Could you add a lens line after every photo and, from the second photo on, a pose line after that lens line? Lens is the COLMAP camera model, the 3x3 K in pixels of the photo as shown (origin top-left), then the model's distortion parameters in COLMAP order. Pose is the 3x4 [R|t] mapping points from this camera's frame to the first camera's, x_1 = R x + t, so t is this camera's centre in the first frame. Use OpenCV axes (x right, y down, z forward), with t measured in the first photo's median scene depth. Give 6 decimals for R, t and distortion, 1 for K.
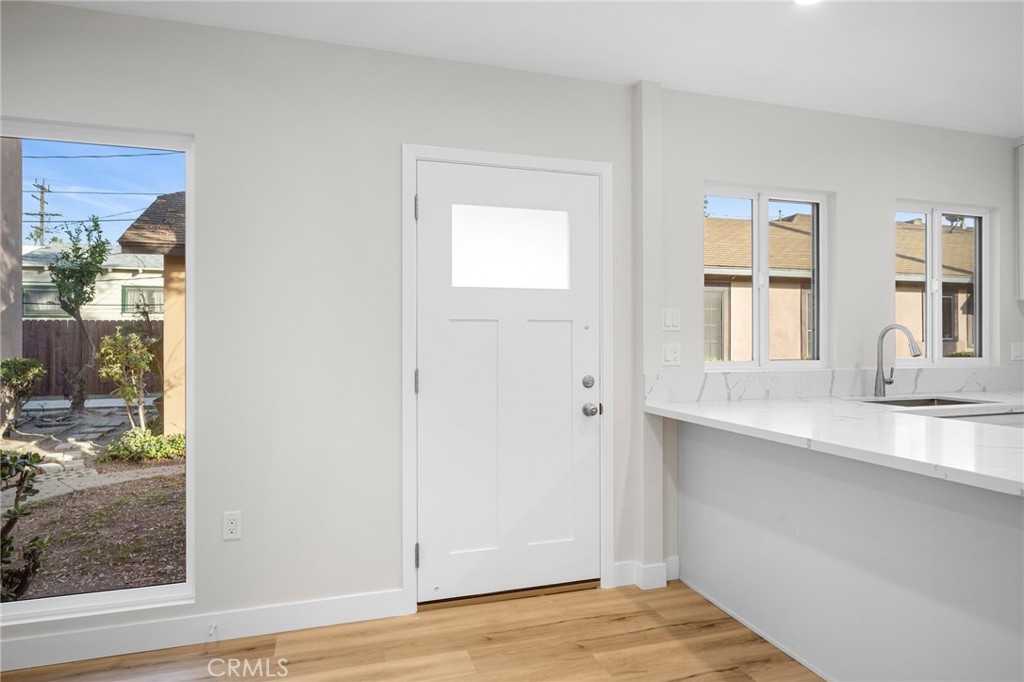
lens RADIAL K [[599.0, 0, 512.2], [0, 599.0, 338.8], [0, 0, 1]] dist [-0.002190, -0.001844]
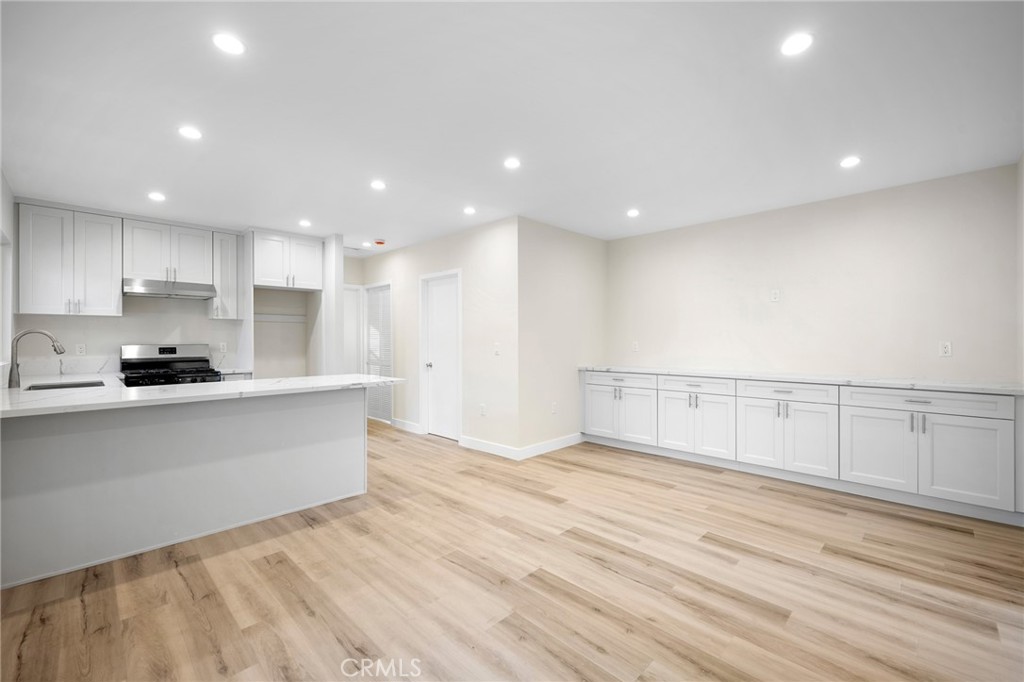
lens RADIAL K [[426.6, 0, 508.9], [0, 426.6, 340.6], [0, 0, 1]] dist [0.000413, -0.000234]
pose [[-0.452374, 0.000975, 0.891828, -0.701495], [0.003444, 0.999994, 0.000654, 0.002516], [-0.891822, 0.003368, -0.452374, 0.545320]]
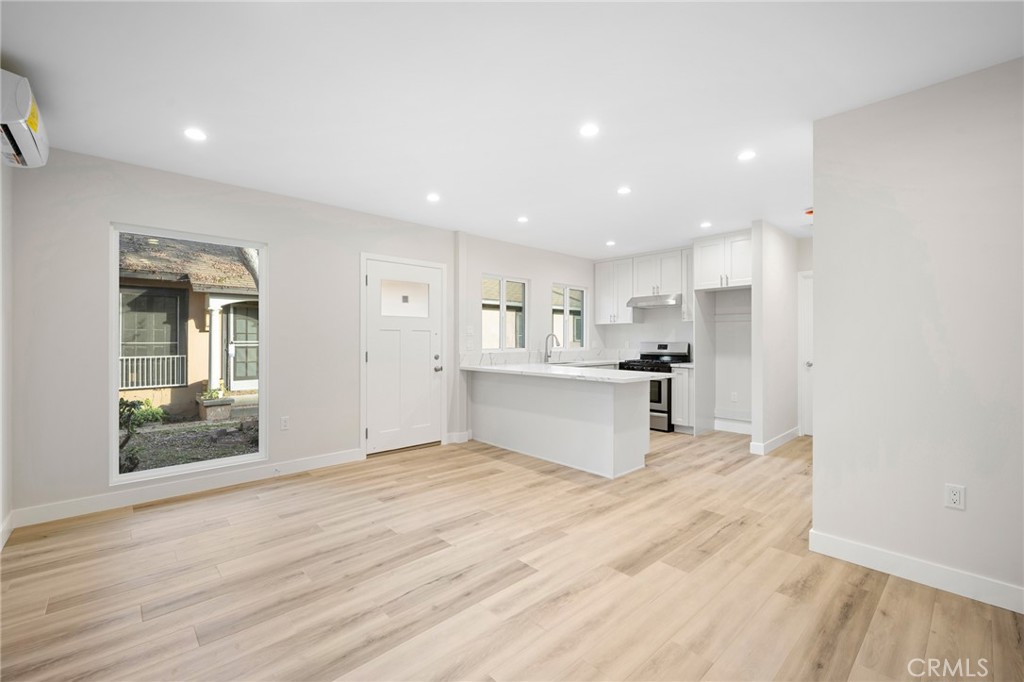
lens RADIAL K [[426.6, 0, 508.9], [0, 426.6, 340.6], [0, 0, 1]] dist [0.000413, -0.000234]
pose [[0.906404, 0.002615, 0.422405, -0.313773], [-0.003031, 0.999995, 0.000314, 0.006029], [-0.422402, -0.001565, 0.906407, -0.615394]]
